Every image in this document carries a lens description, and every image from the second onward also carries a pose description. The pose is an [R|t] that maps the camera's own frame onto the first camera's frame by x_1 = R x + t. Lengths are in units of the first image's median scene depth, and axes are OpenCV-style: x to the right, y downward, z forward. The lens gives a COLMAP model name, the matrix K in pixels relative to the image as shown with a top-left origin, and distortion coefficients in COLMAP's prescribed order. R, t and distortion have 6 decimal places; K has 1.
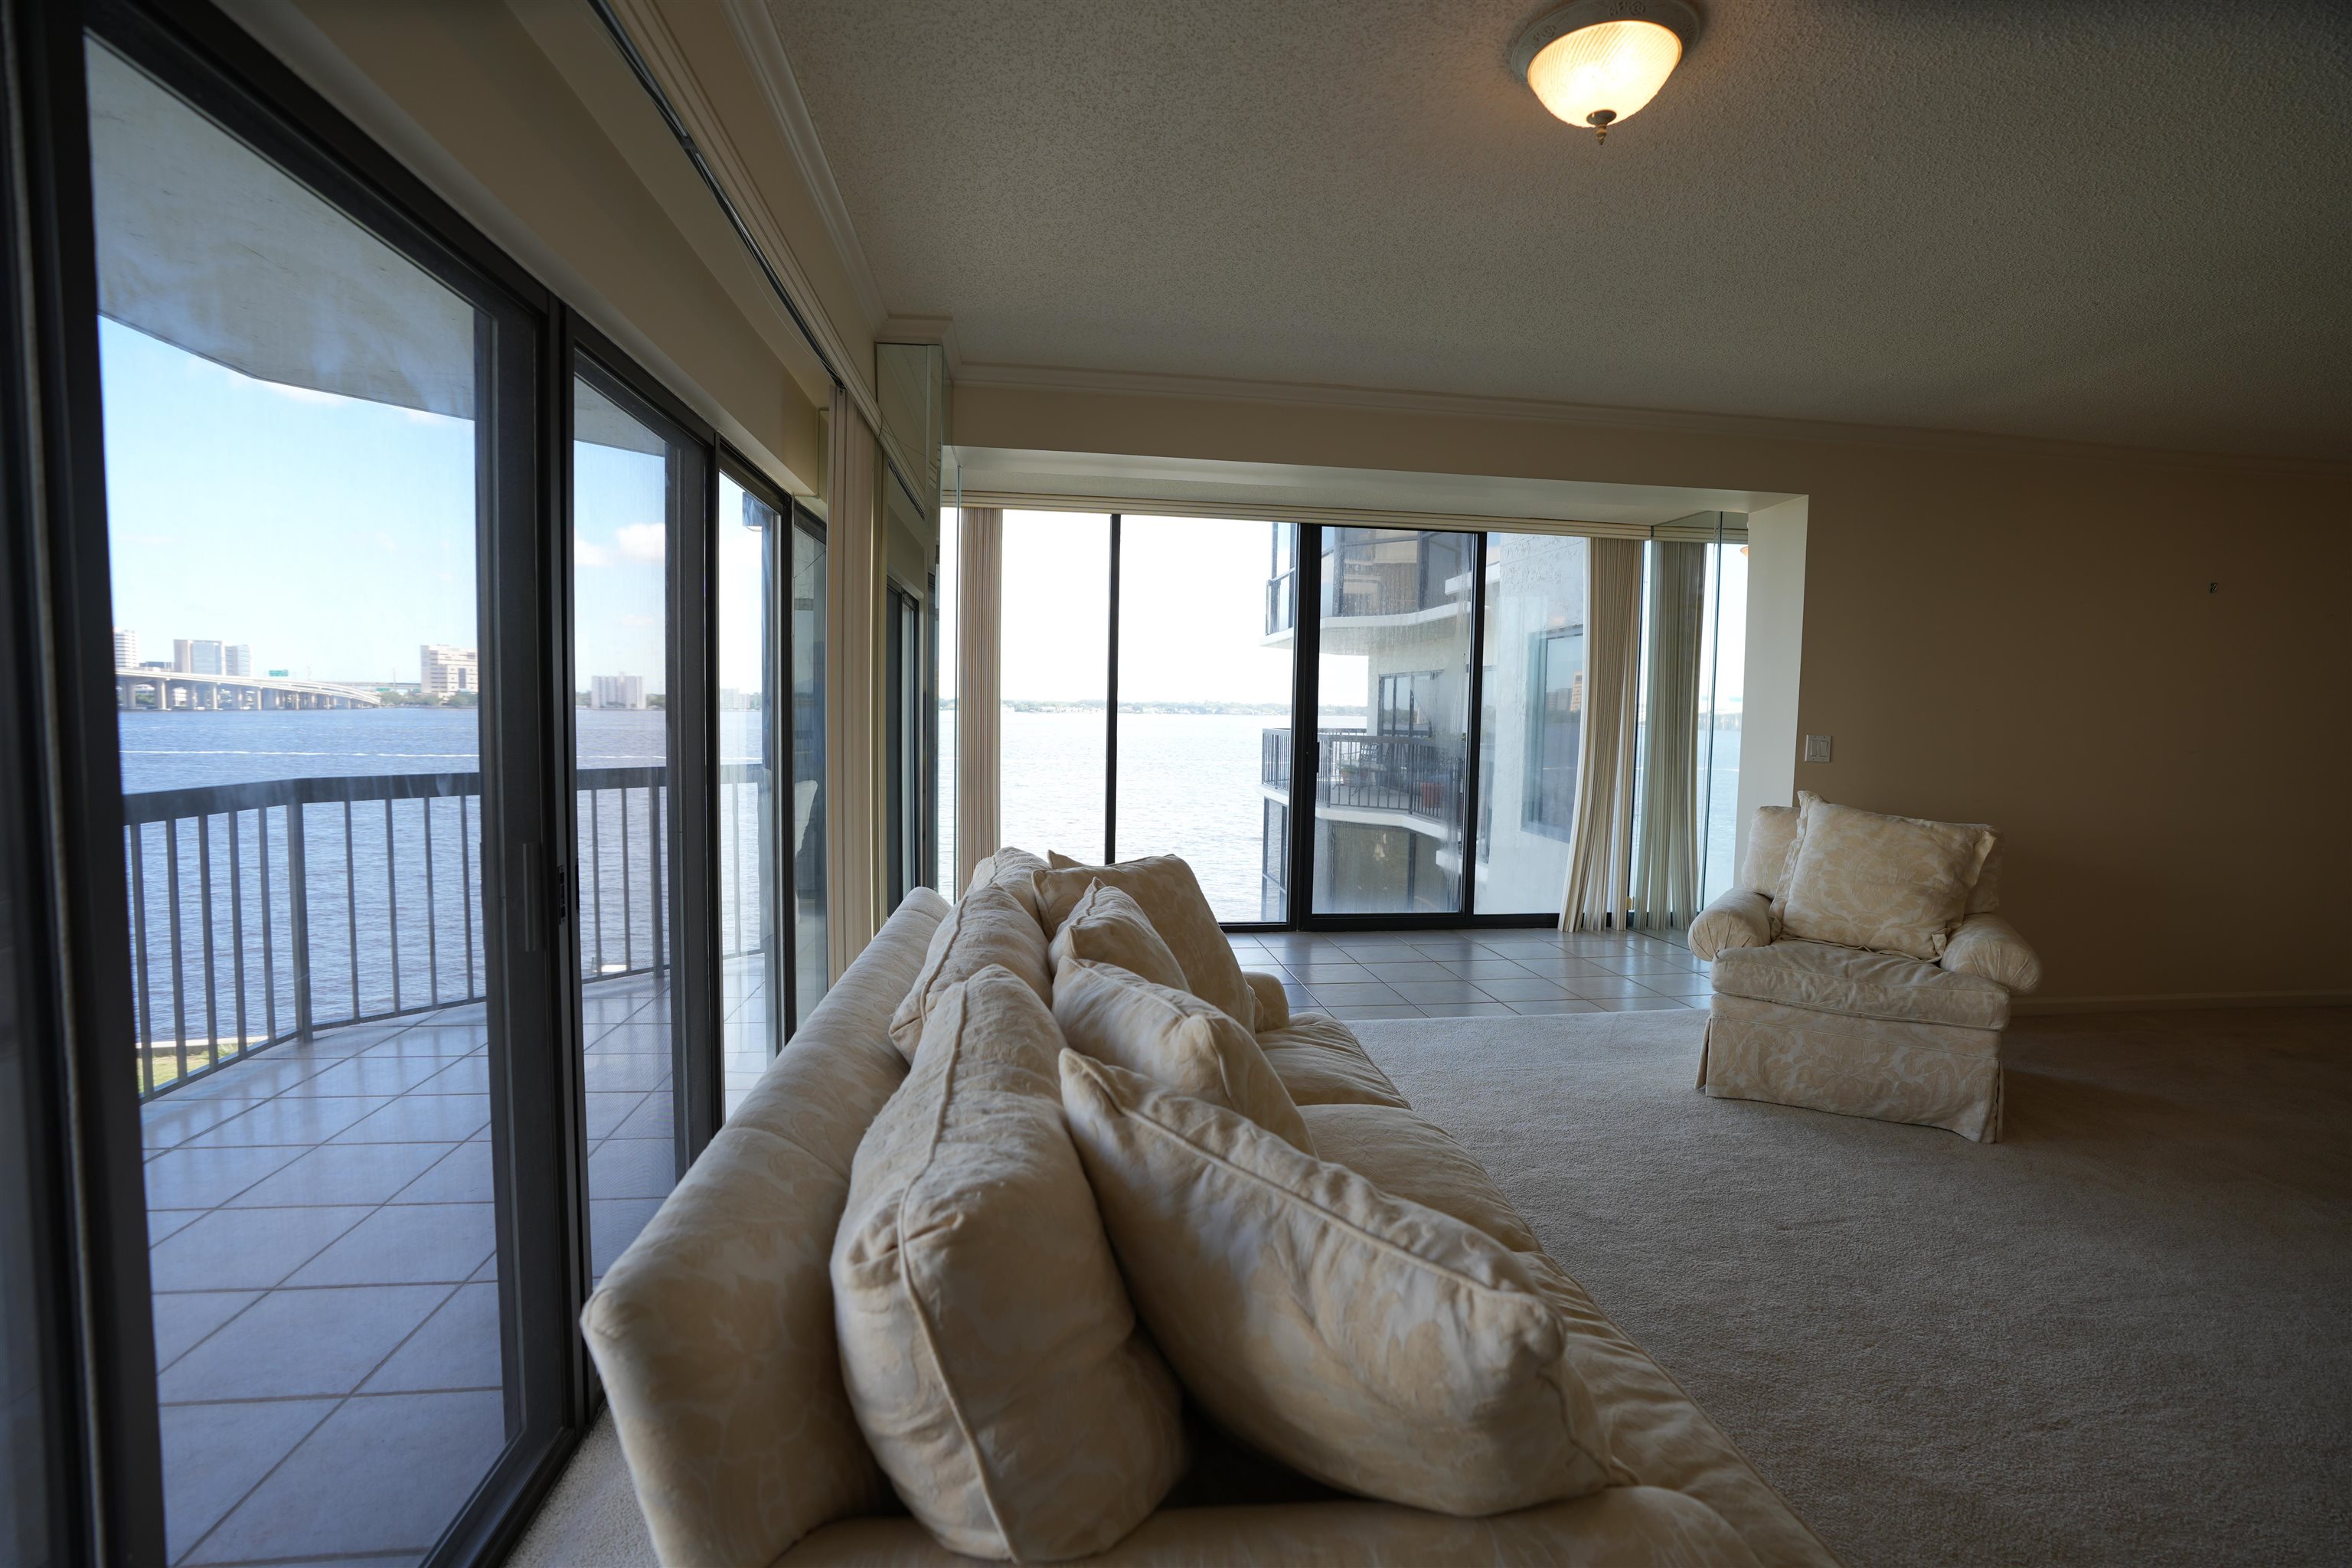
lens RADIAL K [[1082.1, 0, 1165.0], [0, 1082.1, 789.6], [0, 0, 1]] dist [-0.033407, 0.005446]
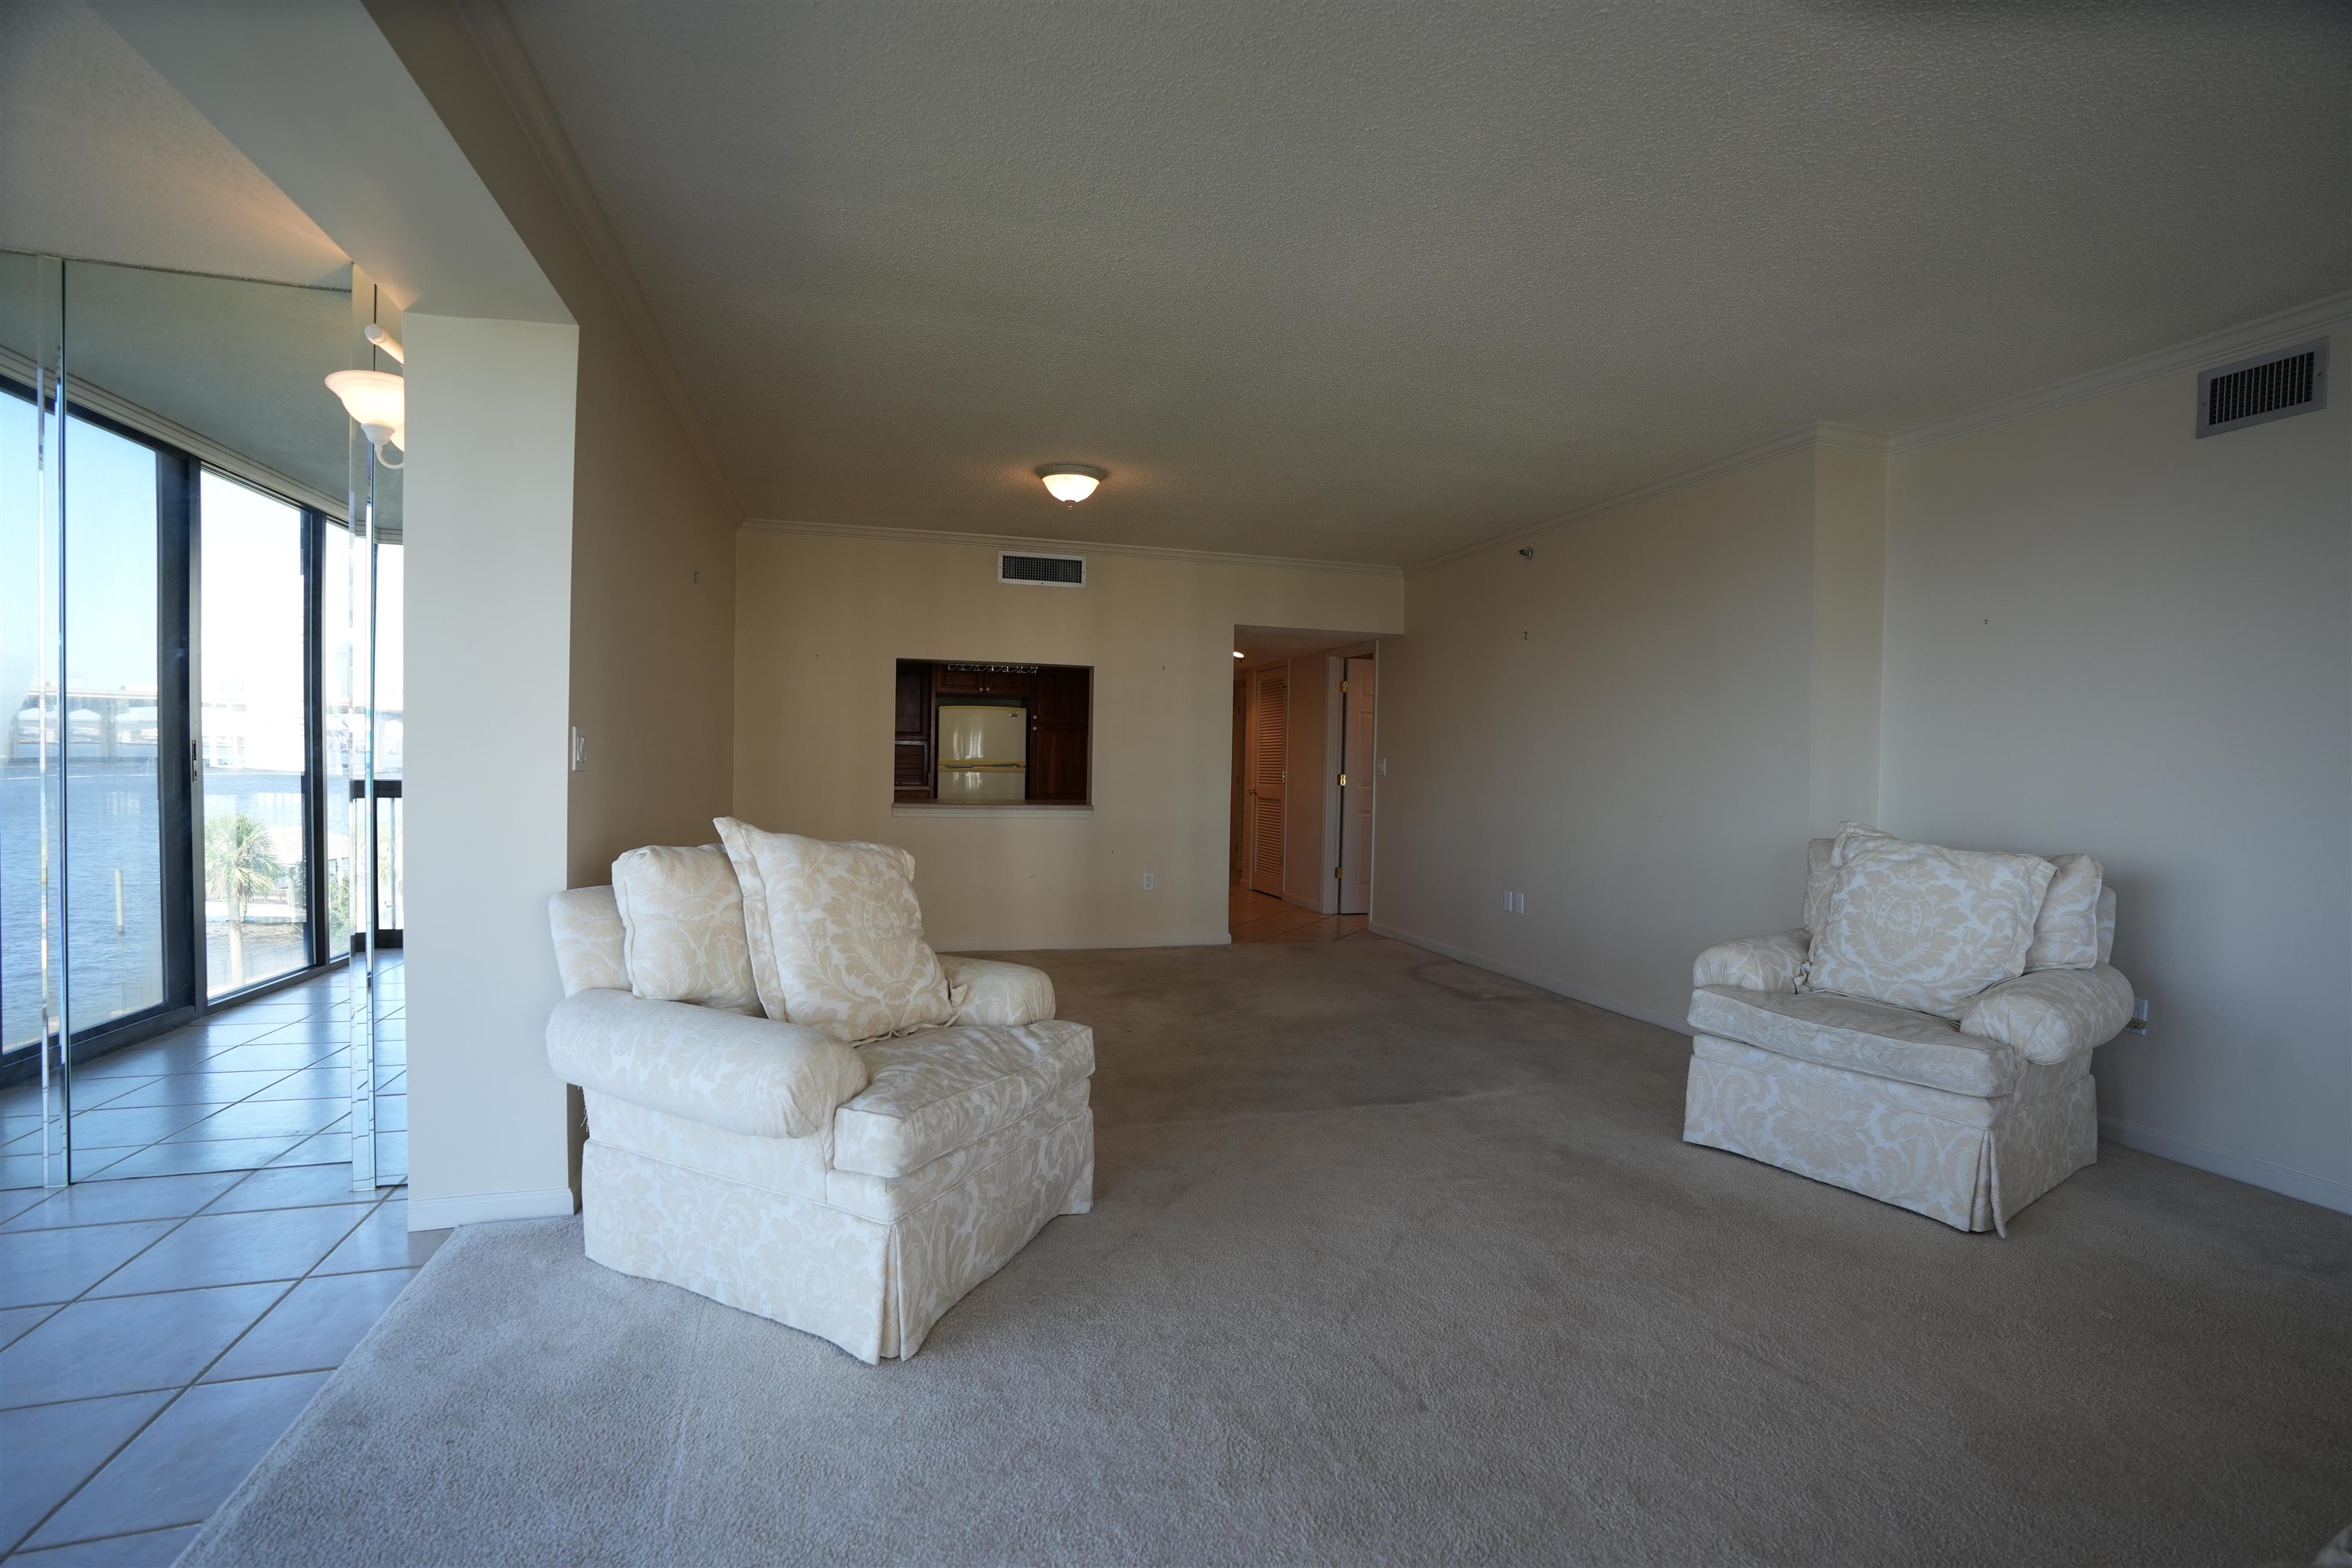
lens RADIAL K [[1082.1, 0, 1183.8], [0, 1082.1, 788.8], [0, 0, 1]] dist [-0.033407, 0.005446]
pose [[-0.184502, -0.039932, 0.982021, -0.064790], [0.046850, 0.997681, 0.049371, -0.036760], [-0.981715, 0.055117, -0.182203, 0.931777]]
